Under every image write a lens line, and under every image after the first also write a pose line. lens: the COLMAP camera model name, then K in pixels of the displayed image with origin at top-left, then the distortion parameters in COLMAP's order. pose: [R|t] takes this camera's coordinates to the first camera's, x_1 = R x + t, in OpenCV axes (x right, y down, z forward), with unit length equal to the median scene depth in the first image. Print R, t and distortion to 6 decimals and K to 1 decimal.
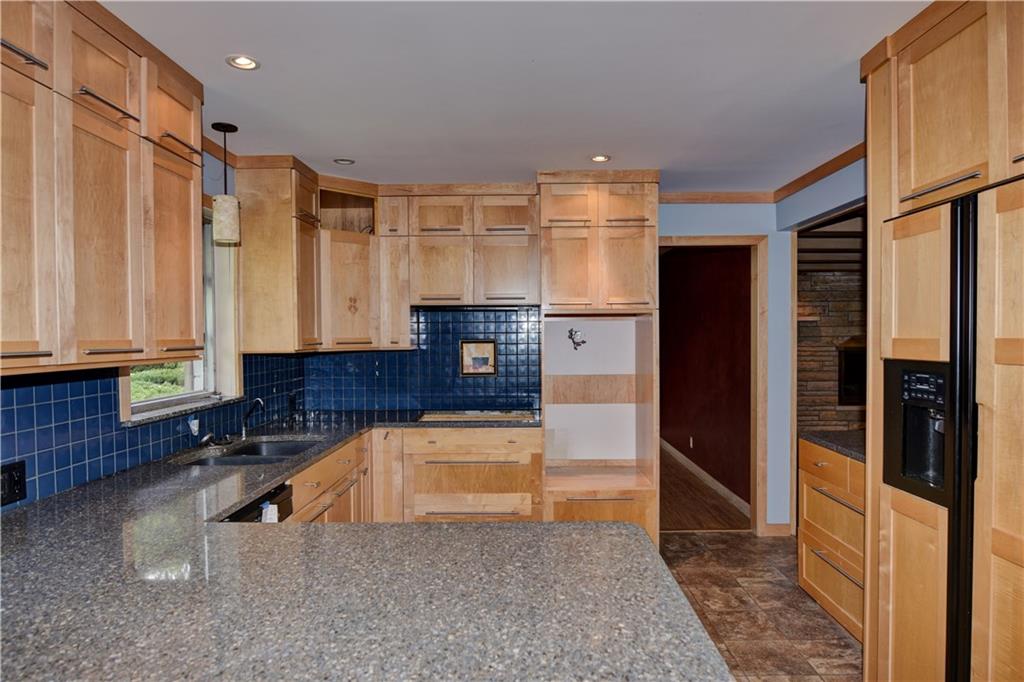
lens RADIAL K [[627.8, 0, 523.0], [0, 627.8, 341.2], [0, 0, 1]] dist [-0.009965, -0.006537]
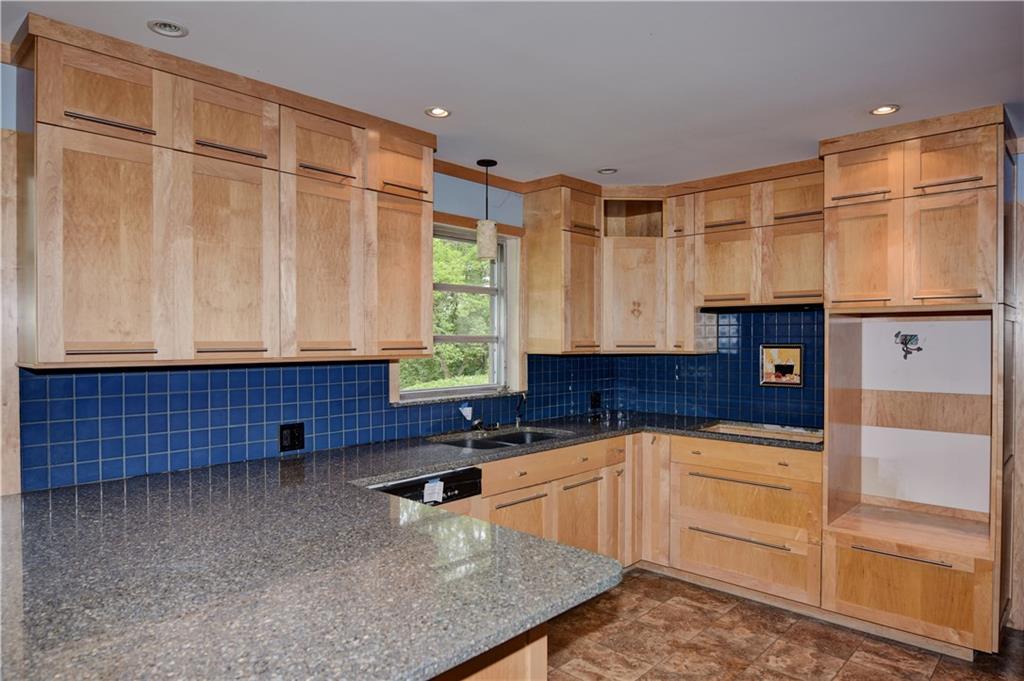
lens RADIAL K [[627.8, 0, 520.5], [0, 627.8, 341.1], [0, 0, 1]] dist [-0.009965, -0.006537]
pose [[0.736655, 0.008838, -0.676211, 0.294660], [-0.011576, 0.999933, 0.000459, -0.003732], [0.676170, 0.007489, 0.736708, 0.130315]]
